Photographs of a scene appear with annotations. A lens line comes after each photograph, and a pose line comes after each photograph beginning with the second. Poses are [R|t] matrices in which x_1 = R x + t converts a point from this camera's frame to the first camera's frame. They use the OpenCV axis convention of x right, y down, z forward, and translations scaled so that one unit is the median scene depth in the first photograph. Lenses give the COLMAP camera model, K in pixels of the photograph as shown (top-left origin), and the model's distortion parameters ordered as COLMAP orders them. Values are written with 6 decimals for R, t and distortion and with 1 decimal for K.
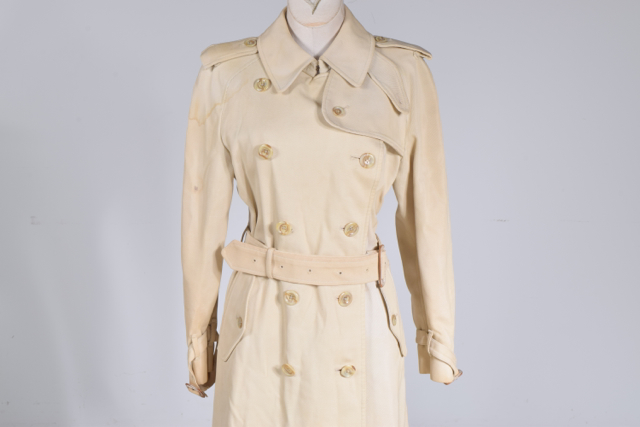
lens RADIAL K [[1418.3, 0, 320.8], [0, 1418.3, 213.0], [0, 0, 1]] dist [0.056086, 0.000000]
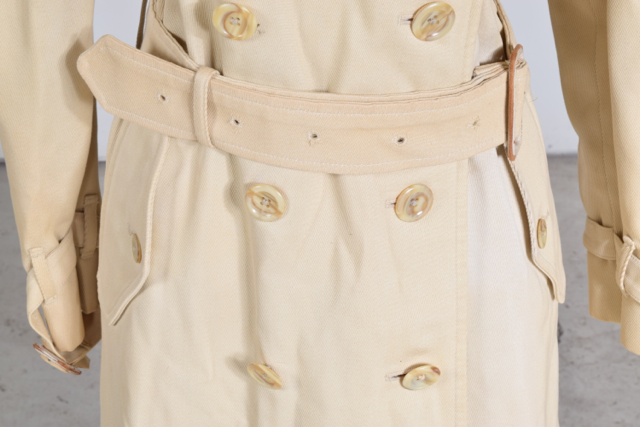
lens RADIAL K [[1458.5, 0, 321.9], [0, 1458.5, 214.5], [0, 0, 1]] dist [0.095736, 0.000000]
pose [[0.999323, -0.007333, -0.036064, 0.007025], [0.018098, 0.951192, 0.308070, -0.051862], [0.032045, -0.308514, 0.950680, 0.636357]]
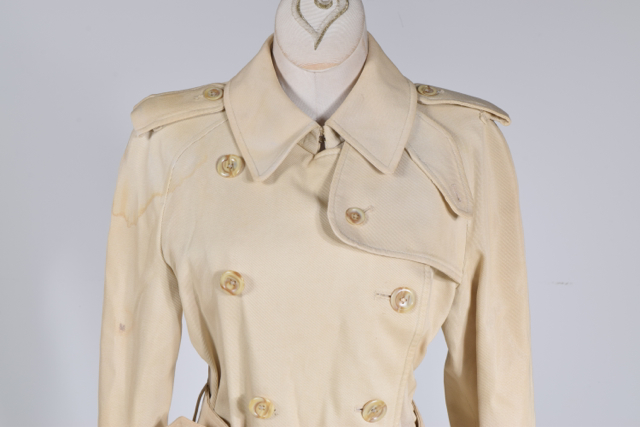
lens RADIAL K [[1458.5, 0, 322.8], [0, 1458.5, 214.0], [0, 0, 1]] dist [0.095736, 0.000000]
pose [[0.999871, 0.014501, -0.006846, 0.002750], [-0.014402, 0.999793, 0.014367, -0.078463], [0.007053, -0.014267, 0.999873, 0.375117]]
